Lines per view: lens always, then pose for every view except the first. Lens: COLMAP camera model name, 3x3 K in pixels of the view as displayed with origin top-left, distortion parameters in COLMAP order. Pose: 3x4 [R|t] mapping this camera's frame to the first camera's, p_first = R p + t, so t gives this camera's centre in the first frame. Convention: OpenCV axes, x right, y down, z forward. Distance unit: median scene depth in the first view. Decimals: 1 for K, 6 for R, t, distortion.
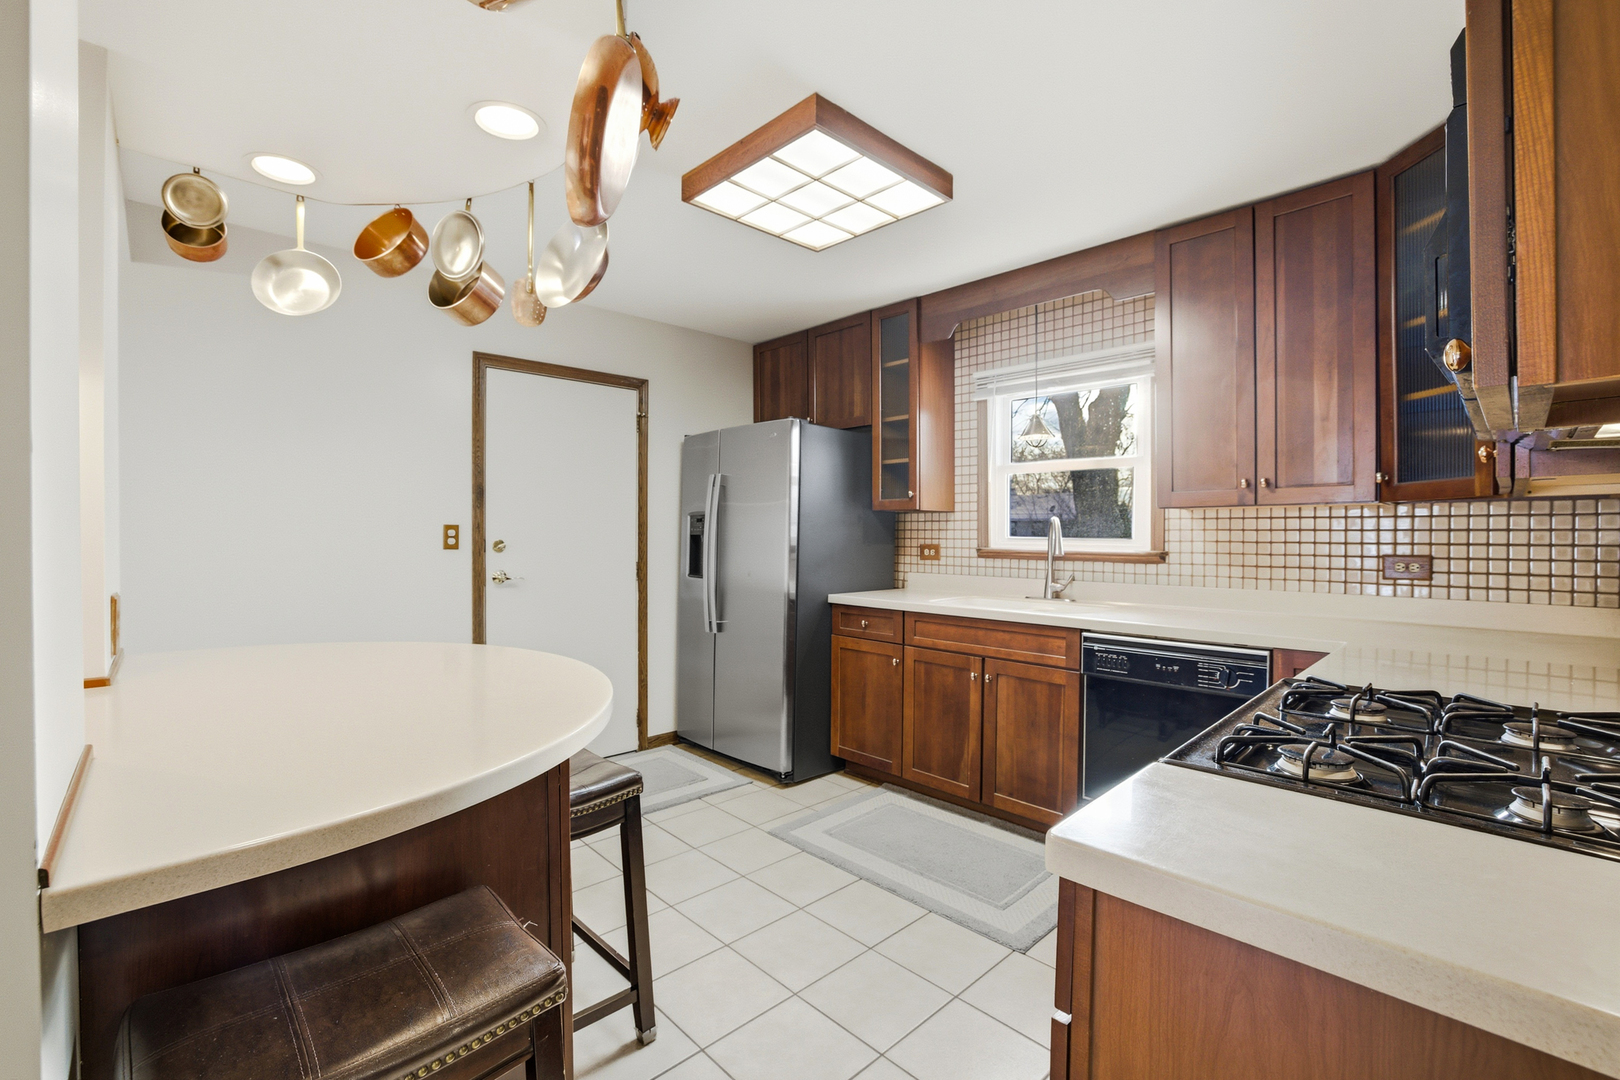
lens RADIAL K [[699.2, 0, 819.0], [0, 699.2, 532.9], [0, 0, 1]] dist [-0.004337, 0.000278]
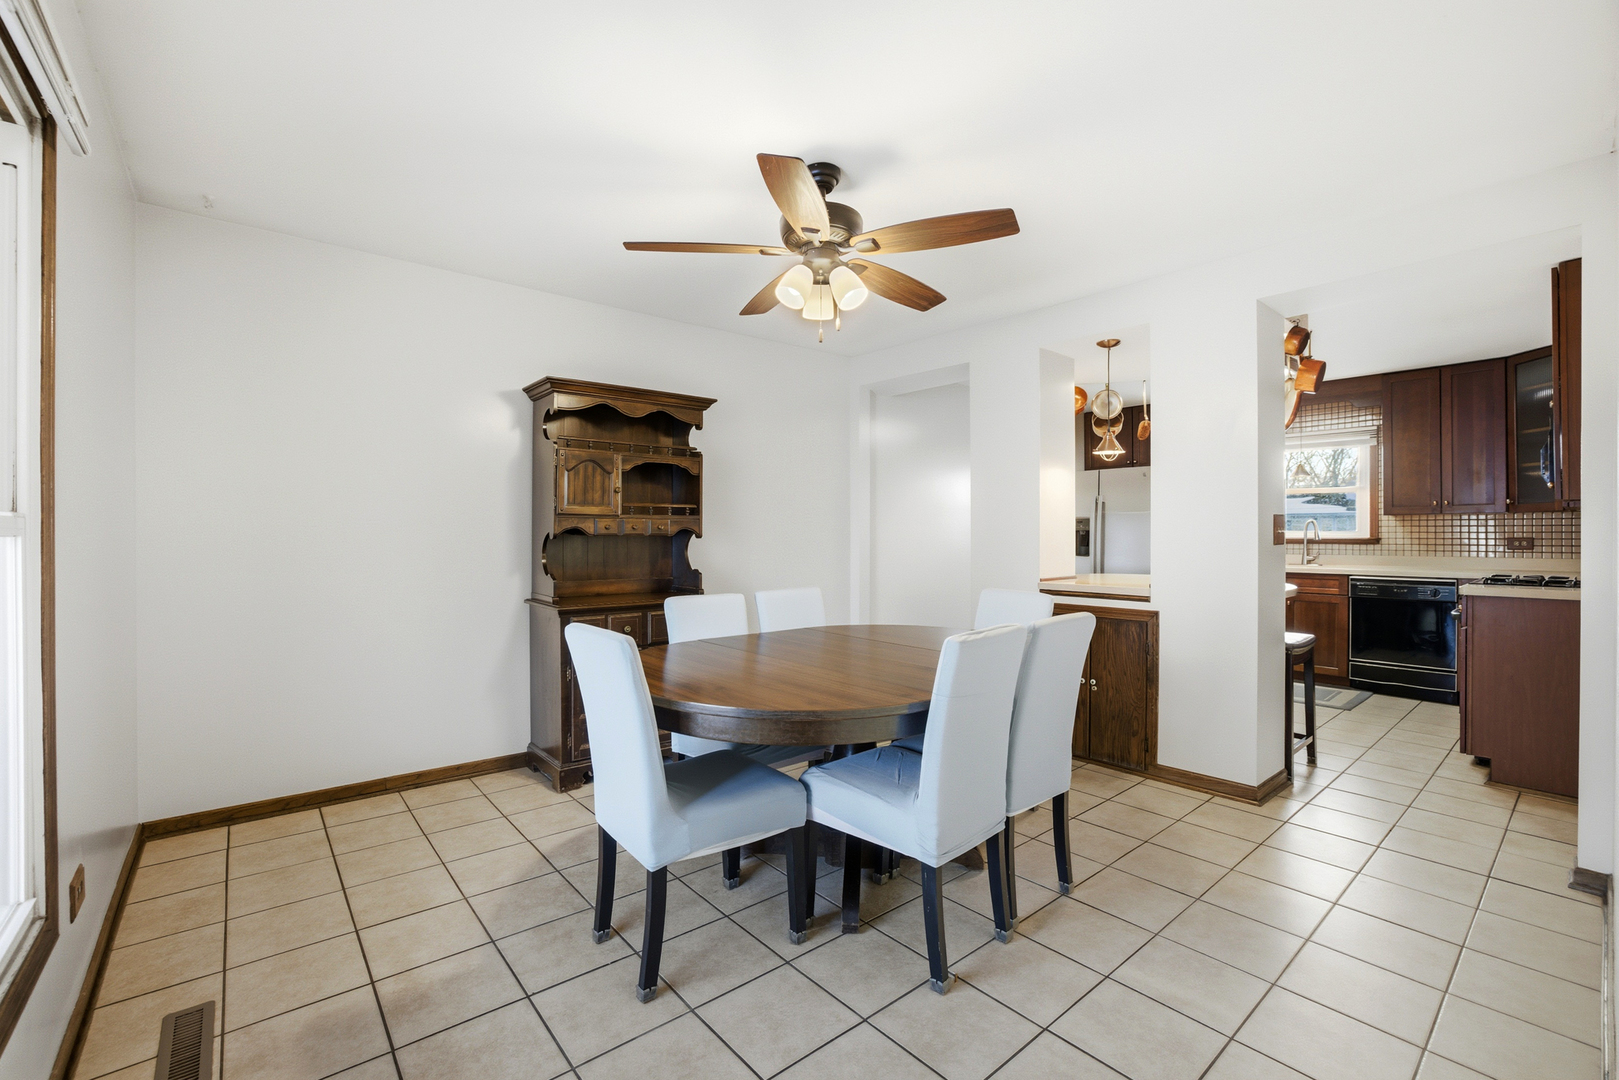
lens RADIAL K [[698.8, 0, 802.8], [0, 698.8, 532.9], [0, 0, 1]] dist [-0.004337, 0.000278]
pose [[0.997976, -0.000804, -0.063584, -1.107176], [0.000523, 0.999990, -0.004434, 0.024682], [0.063587, 0.004391, 0.997967, -1.152665]]
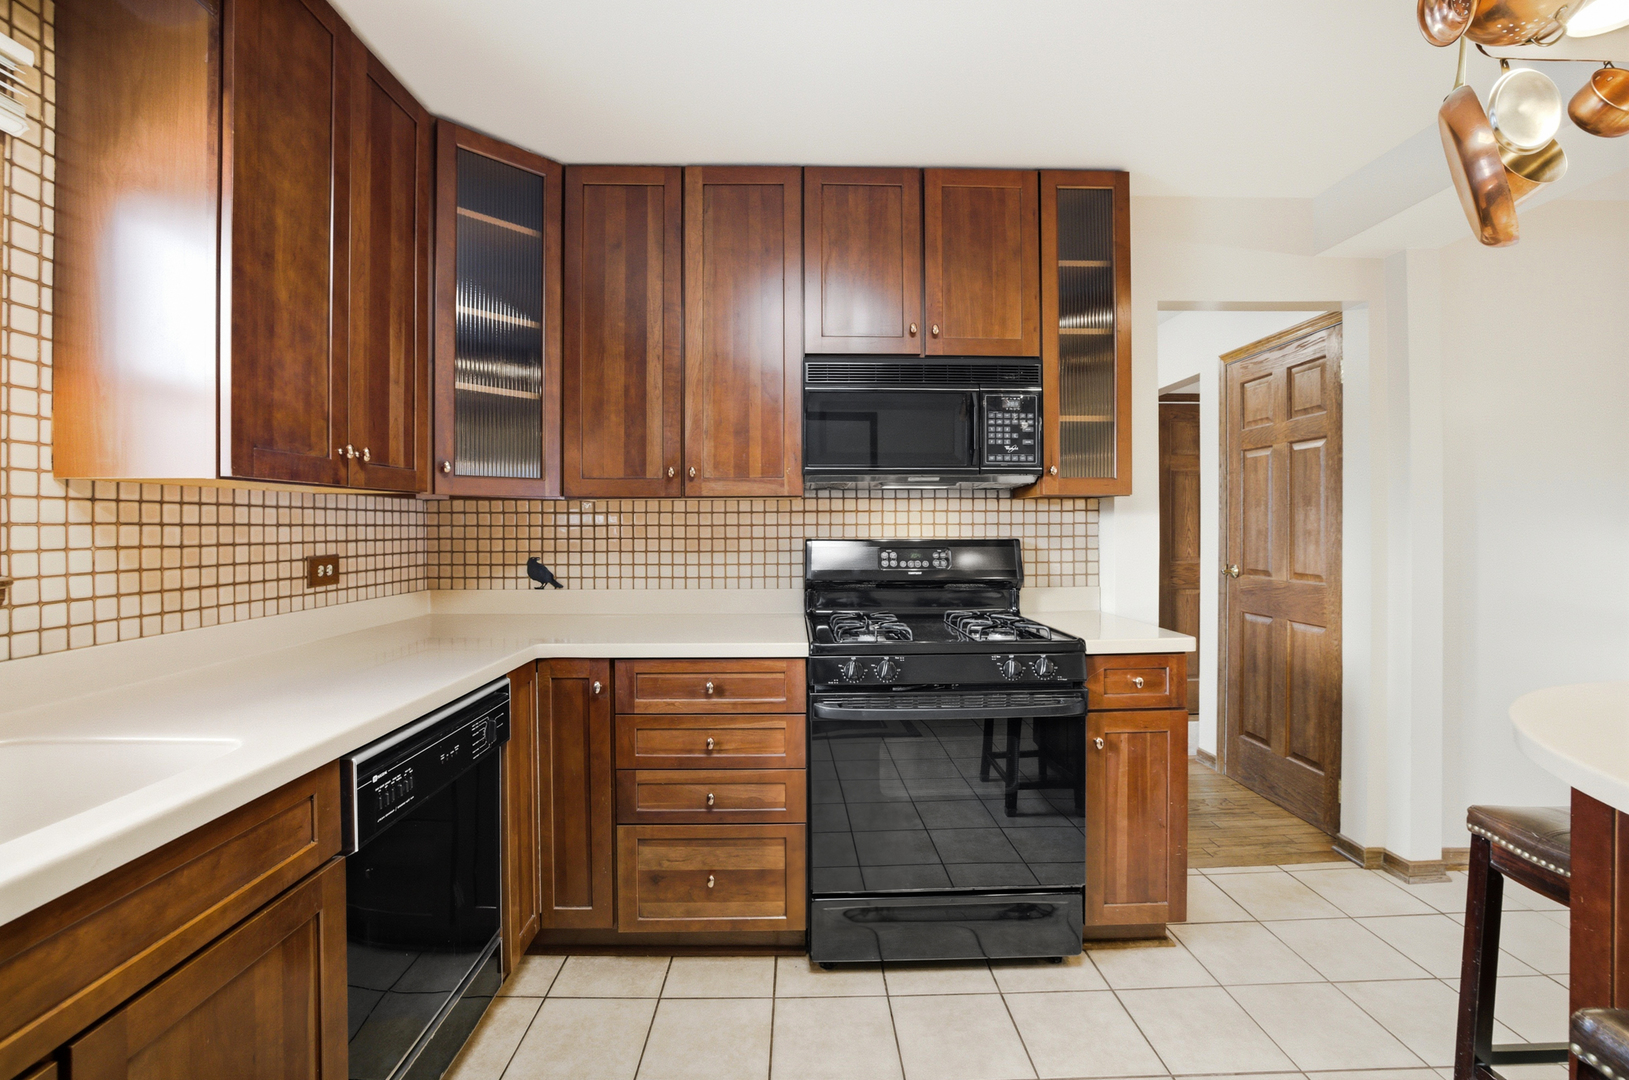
lens RADIAL K [[703.1, 0, 819.6], [0, 703.1, 533.2], [0, 0, 1]] dist [-0.004337, 0.000278]
pose [[-0.730286, -0.007123, 0.683104, -0.140300], [0.001205, 0.999931, 0.011714, -0.003331], [-0.683140, 0.009378, -0.730227, 1.152972]]
